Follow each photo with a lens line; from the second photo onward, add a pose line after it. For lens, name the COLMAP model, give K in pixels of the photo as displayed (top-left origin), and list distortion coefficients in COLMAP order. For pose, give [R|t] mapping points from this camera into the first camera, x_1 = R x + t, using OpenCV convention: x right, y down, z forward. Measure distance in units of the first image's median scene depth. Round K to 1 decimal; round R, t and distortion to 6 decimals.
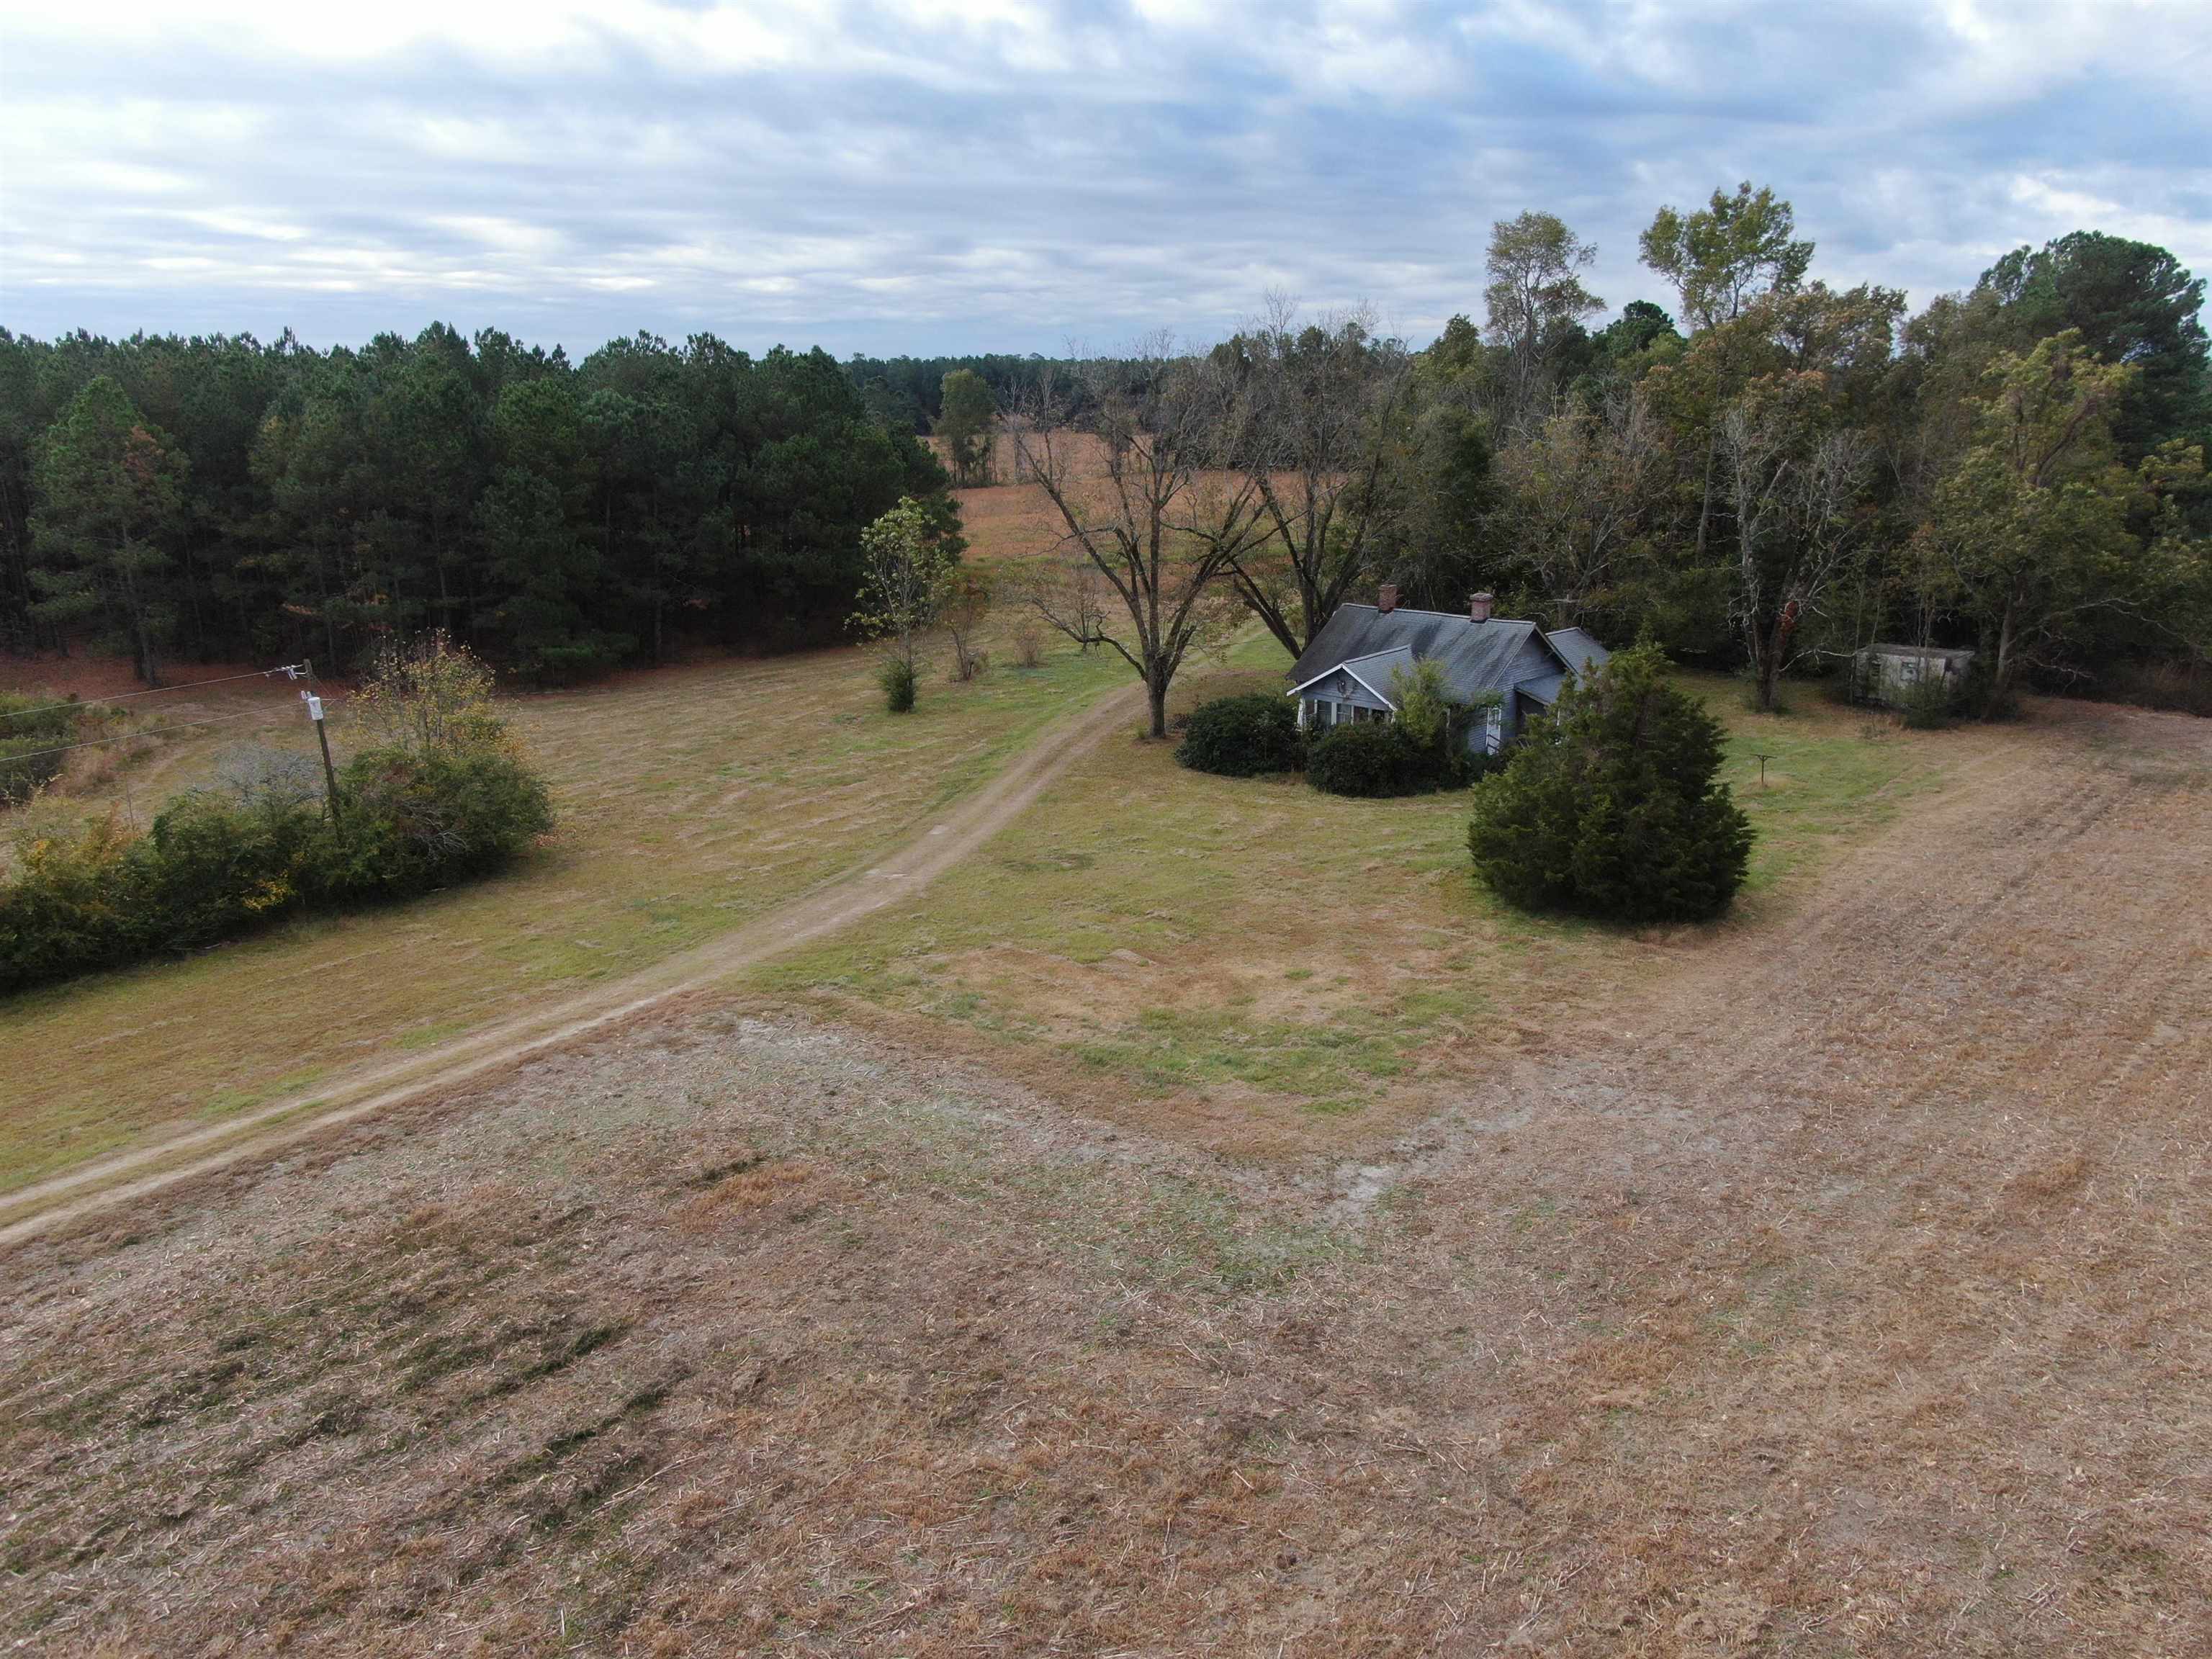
lens RADIAL K [[1542.2, 0, 1119.3], [0, 1542.2, 830.6], [0, 0, 1]] dist [-0.041950, 0.006681]
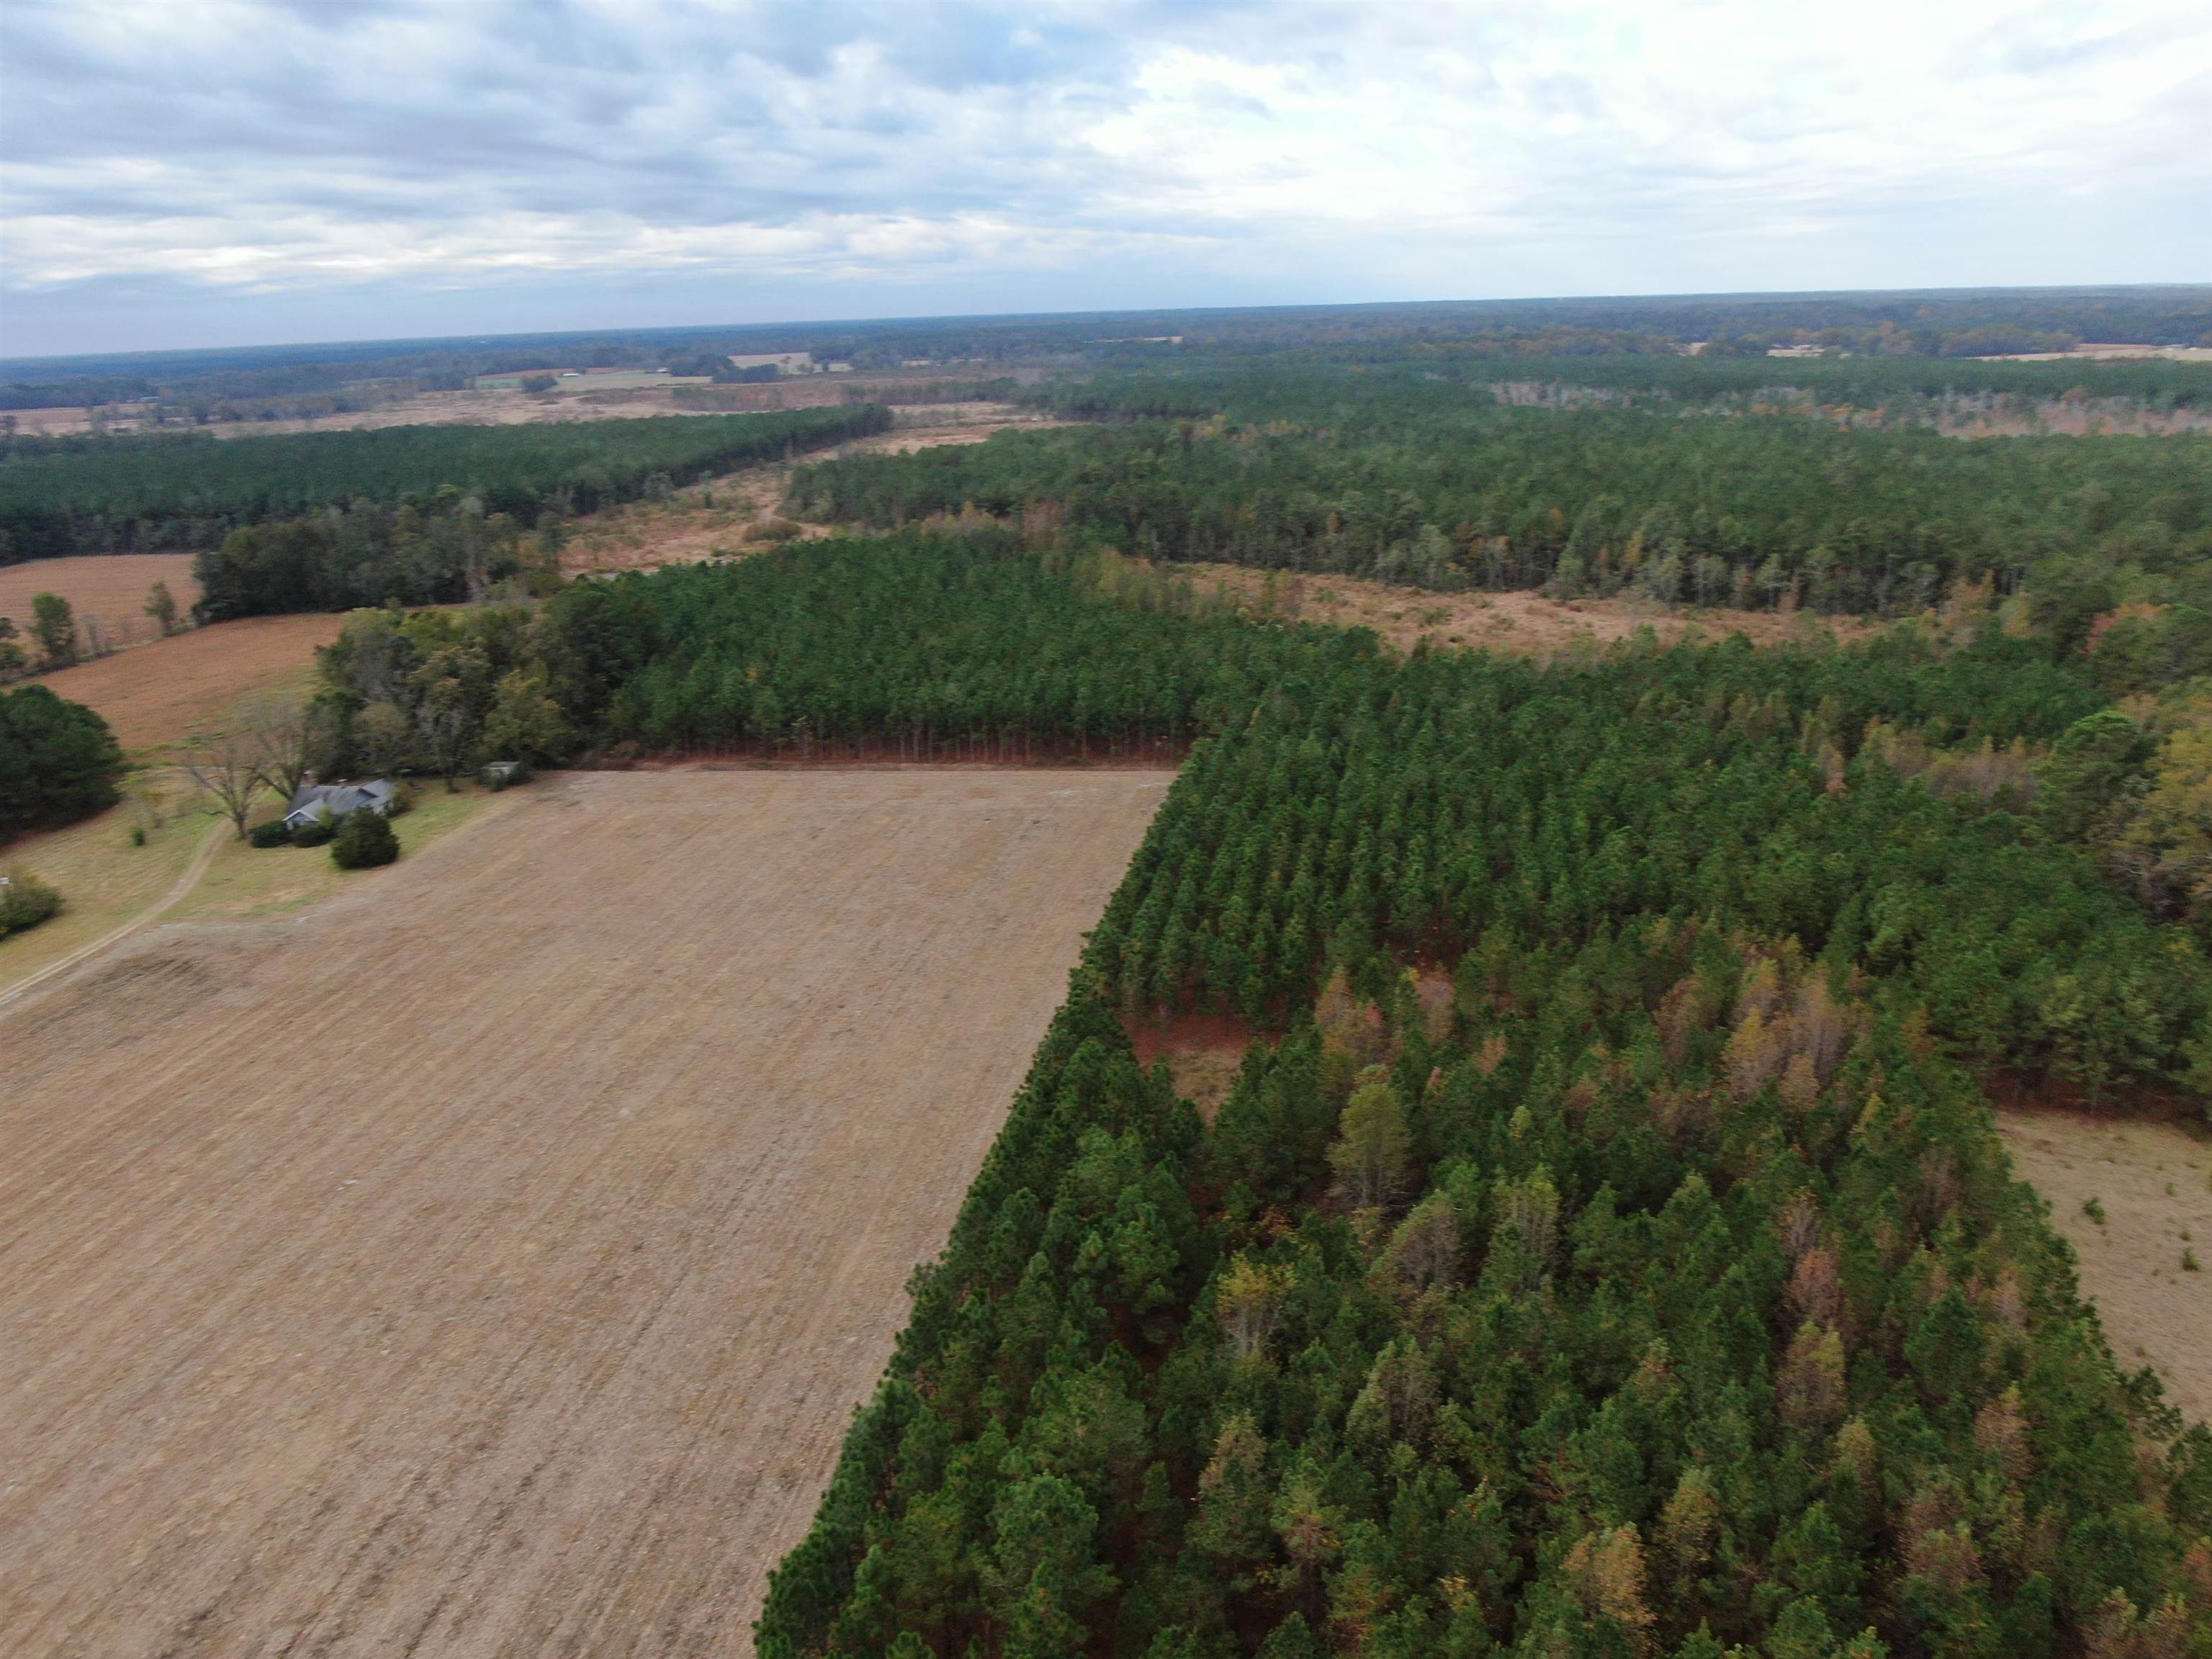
lens RADIAL K [[1542.2, 0, 1110.7], [0, 1542.2, 817.5], [0, 0, 1]] dist [-0.041950, 0.006681]
pose [[0.839895, -0.187648, 0.509279, -0.079899], [0.178516, 0.981634, 0.067285, 0.004383], [-0.512551, 0.034402, 0.857967, -3.320489]]
